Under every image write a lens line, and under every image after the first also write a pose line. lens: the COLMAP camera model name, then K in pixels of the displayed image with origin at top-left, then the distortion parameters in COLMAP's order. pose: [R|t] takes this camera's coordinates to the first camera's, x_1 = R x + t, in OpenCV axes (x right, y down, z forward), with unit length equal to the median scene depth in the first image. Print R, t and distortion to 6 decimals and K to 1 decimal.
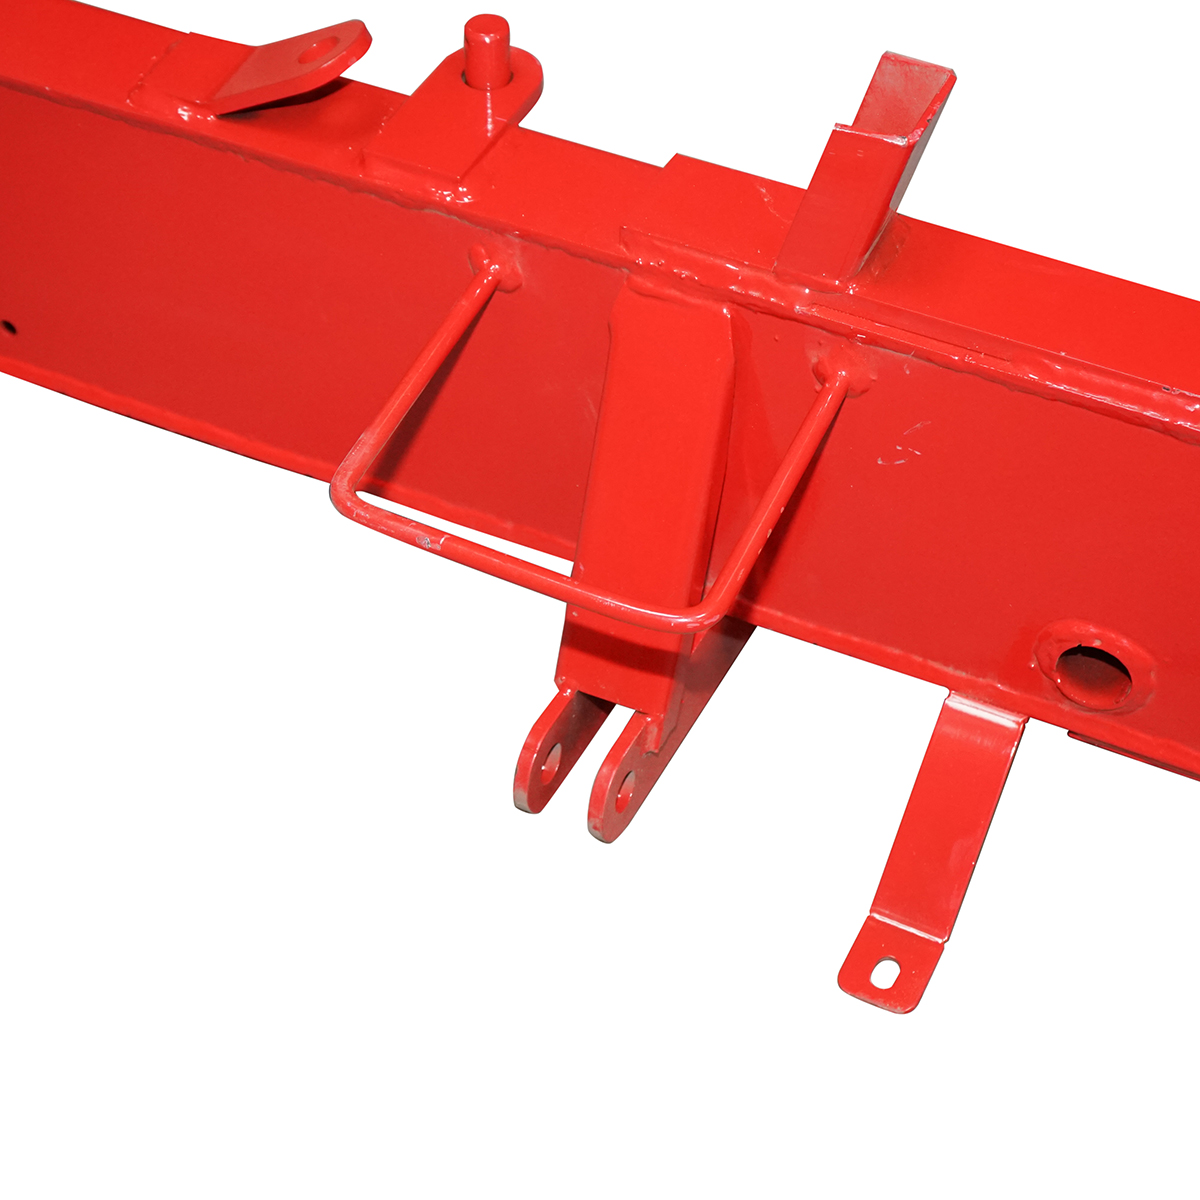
lens RADIAL K [[2852.5, 0, 600.0], [0, 2852.5, 600.0], [0, 0, 1]] dist [0.092777, -1.191783]
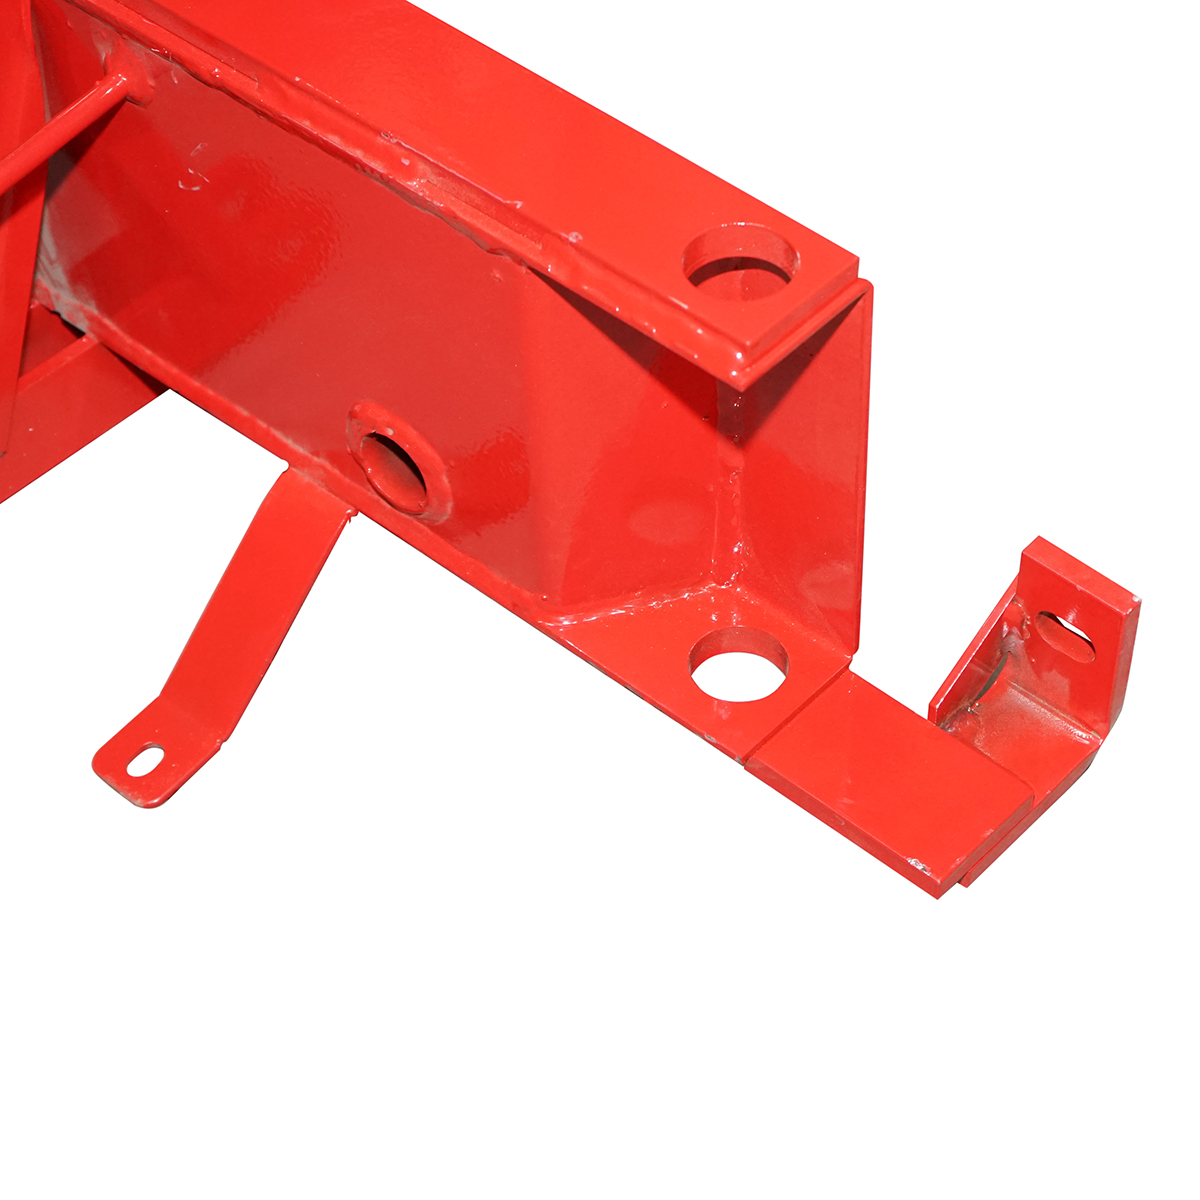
lens RADIAL K [[2852.5, 0, 600.0], [0, 2852.5, 600.0], [0, 0, 1]] dist [0.092777, -1.191783]
pose [[0.970388, 0.179278, -0.161885, 0.382974], [-0.168572, 0.982621, 0.077718, -0.012986], [0.173004, -0.048127, 0.983745, 0.148589]]
